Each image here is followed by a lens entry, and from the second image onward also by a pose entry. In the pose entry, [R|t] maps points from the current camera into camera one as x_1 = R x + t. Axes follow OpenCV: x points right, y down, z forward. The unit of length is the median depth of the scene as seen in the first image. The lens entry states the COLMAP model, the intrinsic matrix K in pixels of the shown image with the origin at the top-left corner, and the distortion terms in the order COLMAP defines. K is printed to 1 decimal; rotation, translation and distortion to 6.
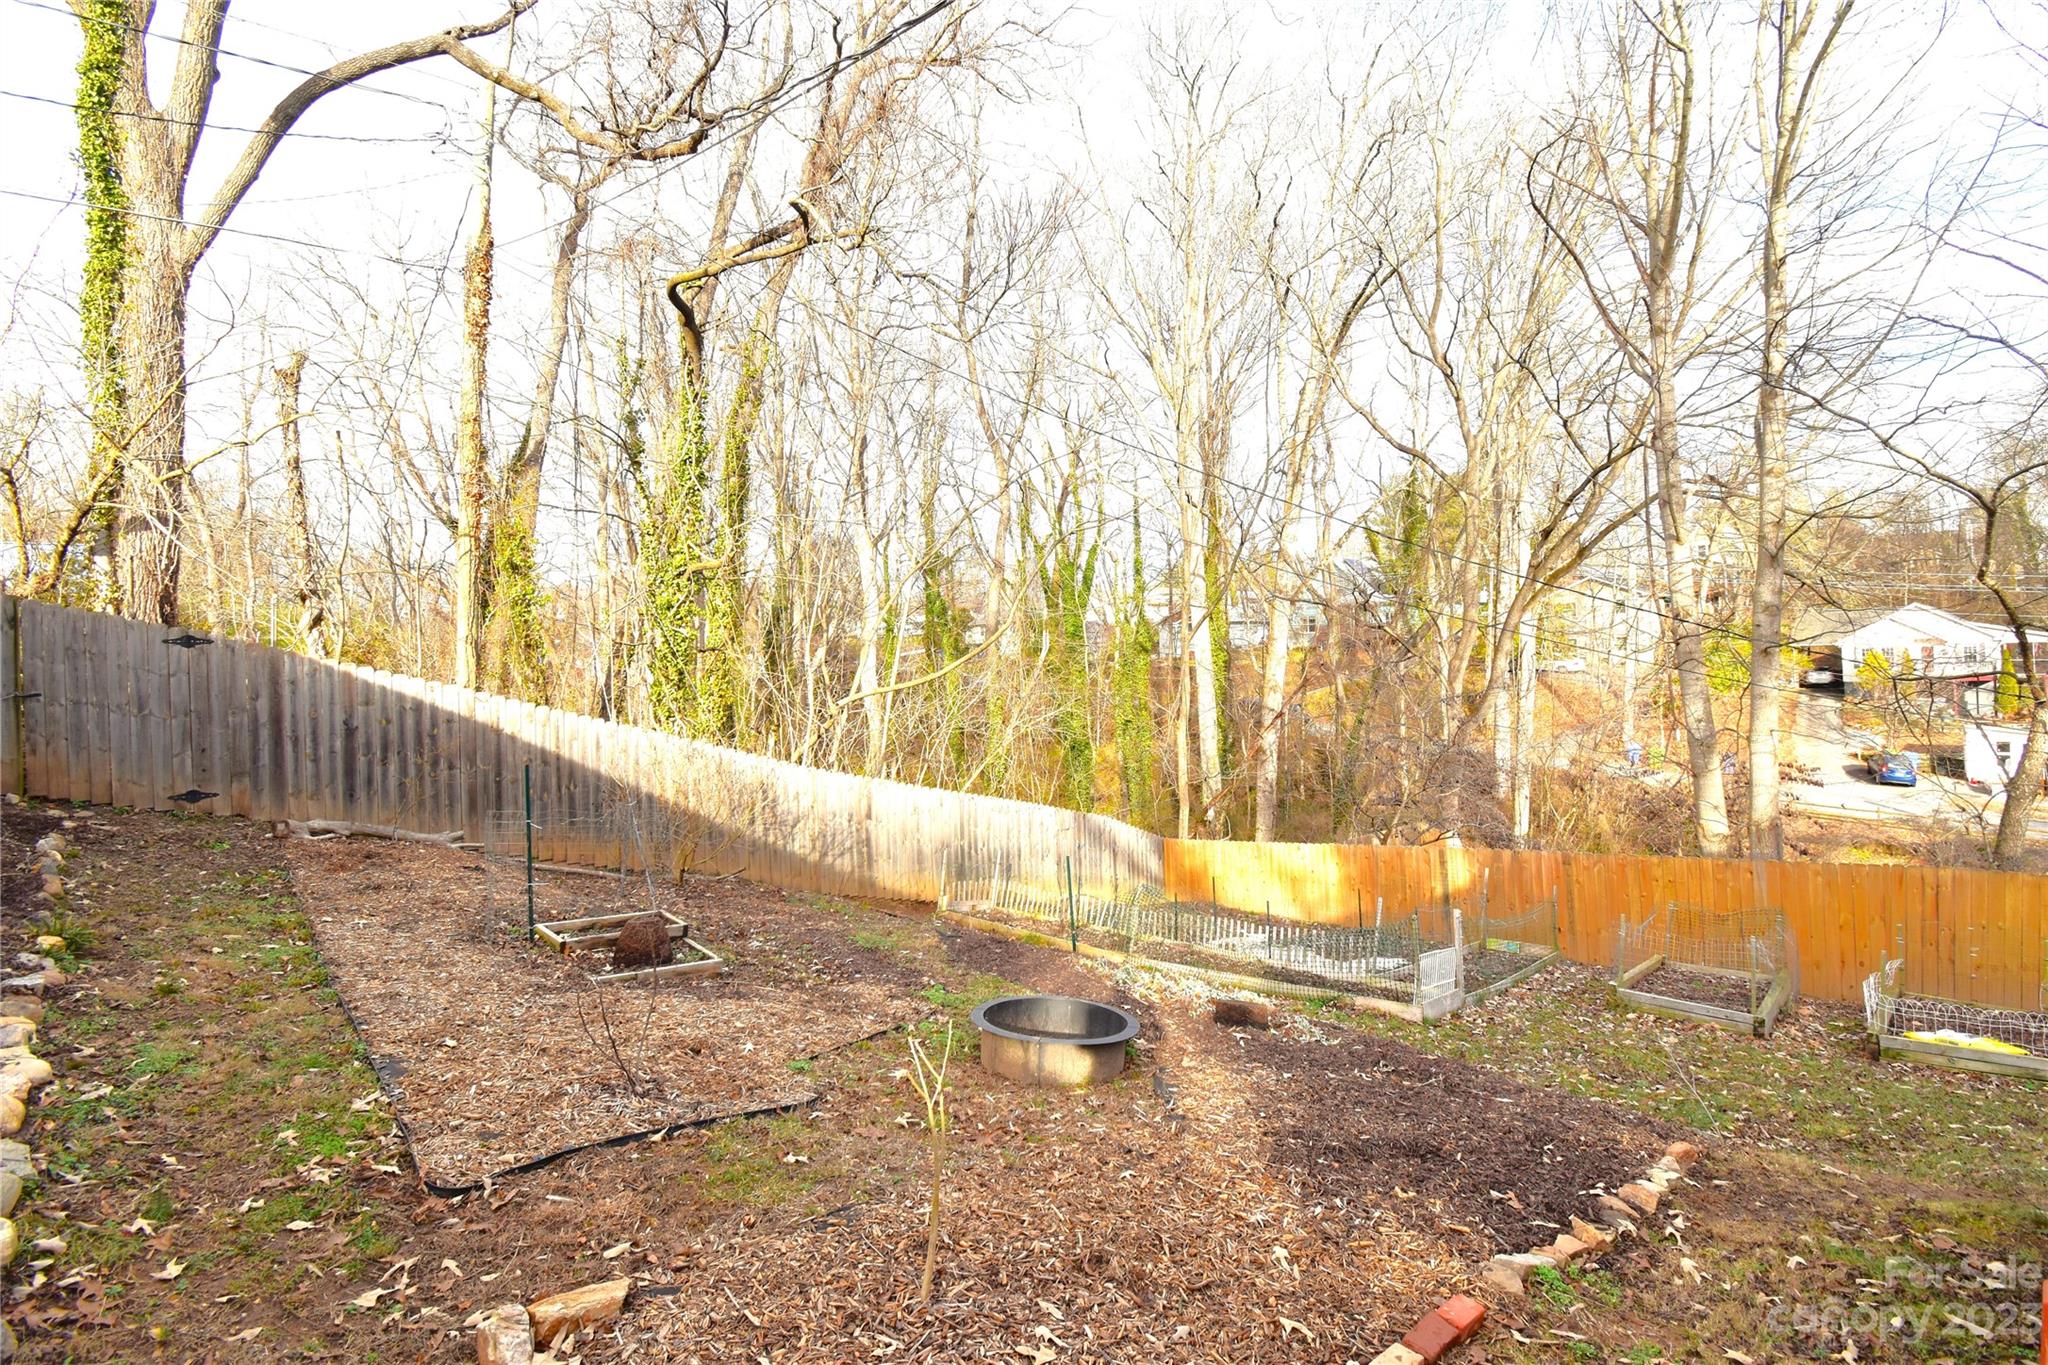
lens RADIAL K [[951.3, 0, 1070.4], [0, 951.3, 682.8], [0, 0, 1]] dist [0.023157, -0.029619]
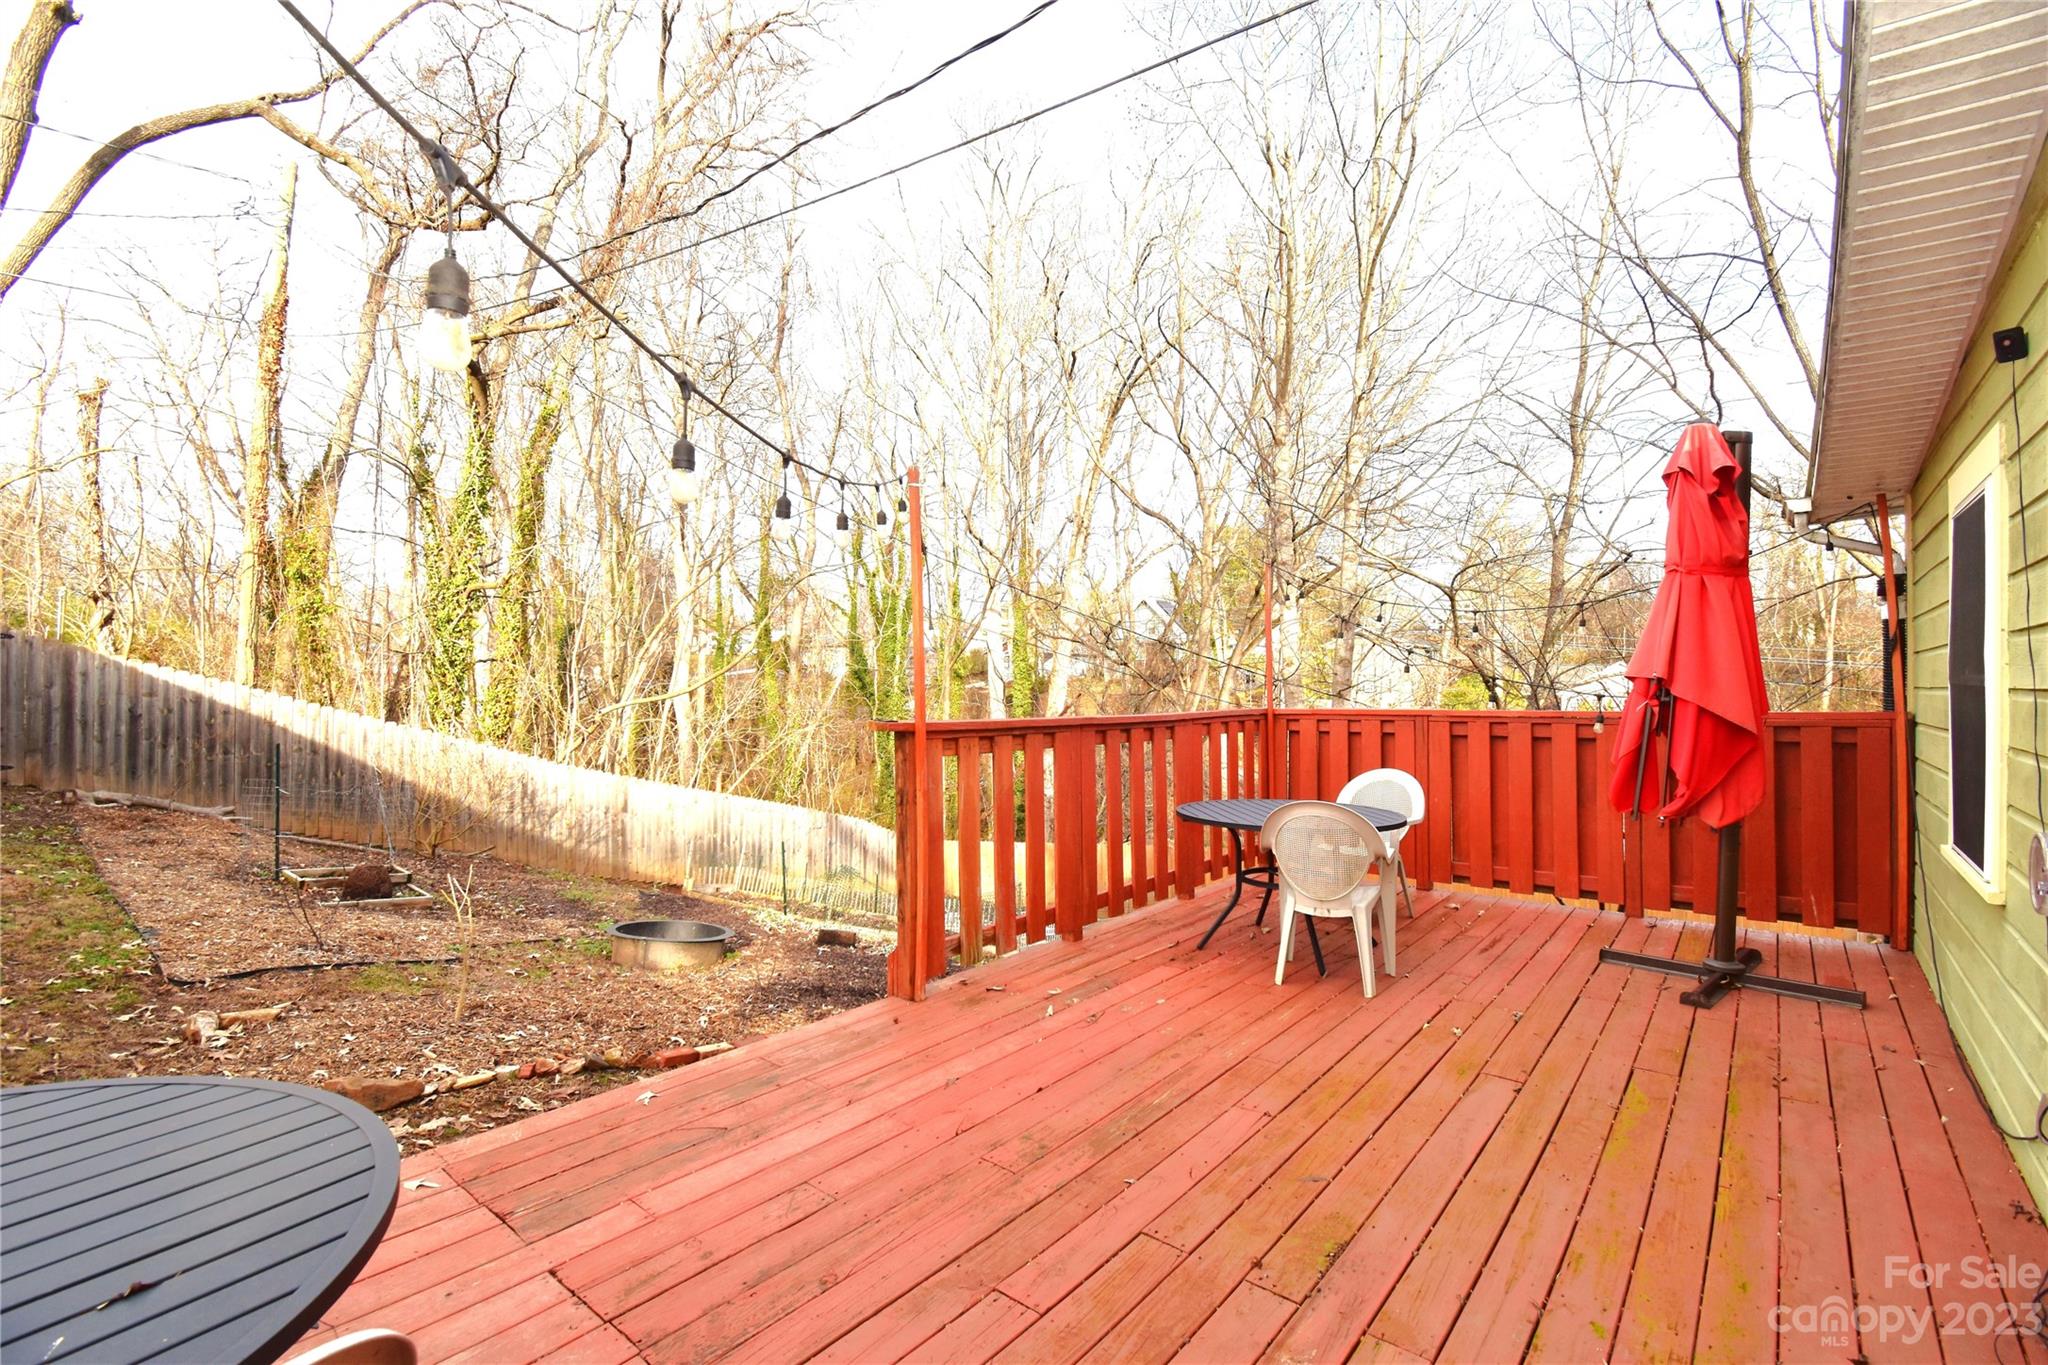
lens RADIAL K [[988.2, 0, 1120.0], [0, 988.2, 706.9], [0, 0, 1]] dist [0.000374, -0.016569]
pose [[0.989476, 0.034315, 0.140572, 0.234447], [-0.033632, 0.999408, -0.007227, 0.004427], [-0.140736, 0.002423, 0.990044, -0.299224]]
